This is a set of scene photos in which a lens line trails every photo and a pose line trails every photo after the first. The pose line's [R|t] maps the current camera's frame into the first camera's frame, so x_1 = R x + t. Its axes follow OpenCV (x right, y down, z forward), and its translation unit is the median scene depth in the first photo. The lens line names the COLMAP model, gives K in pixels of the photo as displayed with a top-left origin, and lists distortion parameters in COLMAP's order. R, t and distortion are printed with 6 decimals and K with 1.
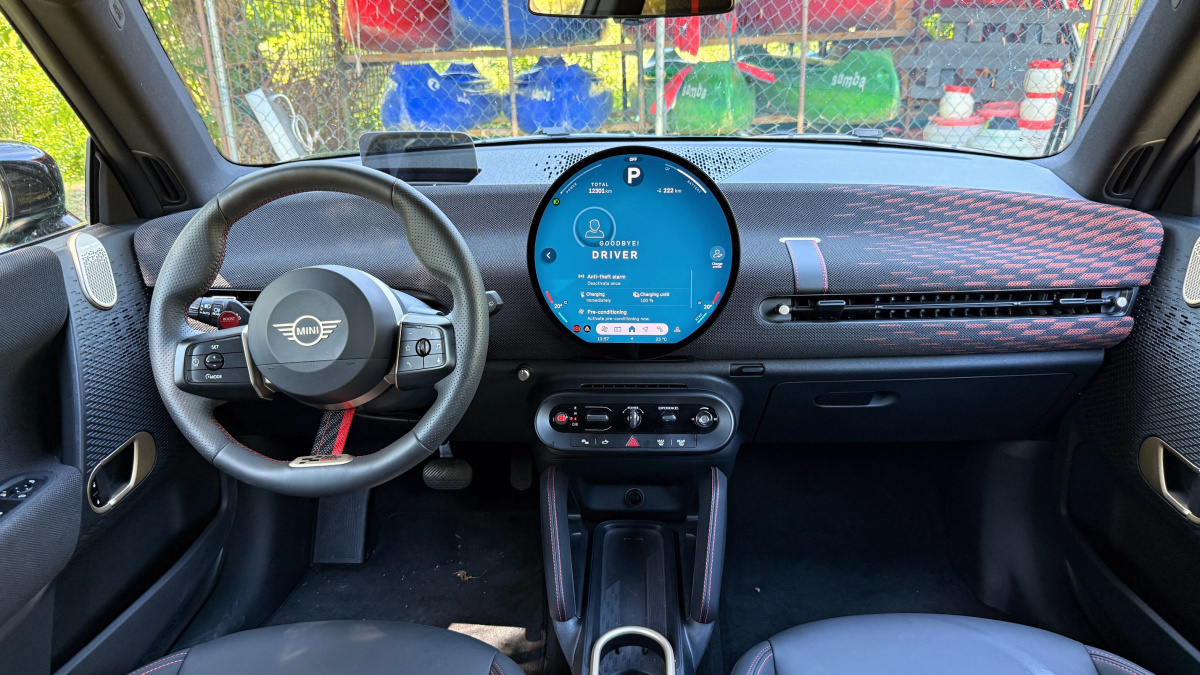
lens RADIAL K [[835.8, 0, 594.3], [0, 835.8, 338.8], [0, 0, 1]] dist [-0.009164, -0.010654]
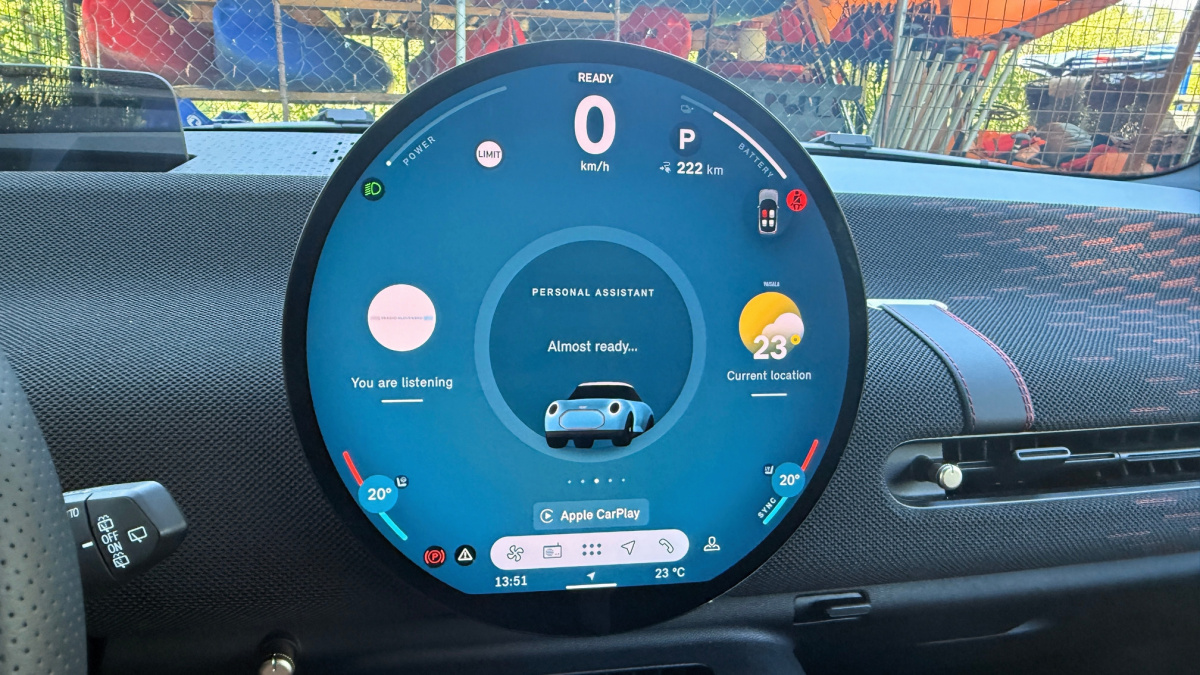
lens RADIAL K [[849.3, 0, 595.3], [0, 849.3, 339.3], [0, 0, 1]] dist [-0.002160, 0.002888]
pose [[0.969097, -0.003204, 0.246659, -0.043358], [0.020360, 0.997543, -0.067035, -0.077474], [-0.245838, 0.069986, 0.966781, 0.640025]]
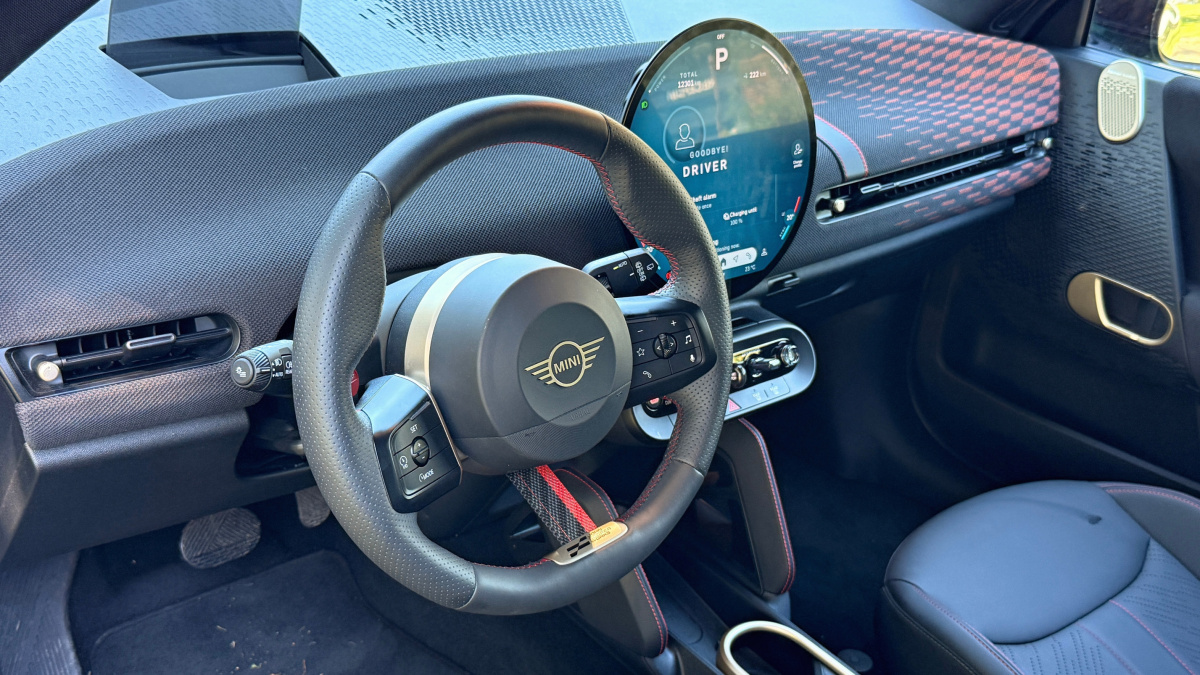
lens RADIAL K [[1303.6, 0, 598.3], [0, 1303.6, 335.8], [0, 0, 1]] dist [0.017943, 0.000000]
pose [[0.731655, -0.219449, 0.645386, -0.813438], [0.129303, 0.974254, 0.184686, -0.179270], [-0.669299, -0.051677, 0.741194, 0.197587]]
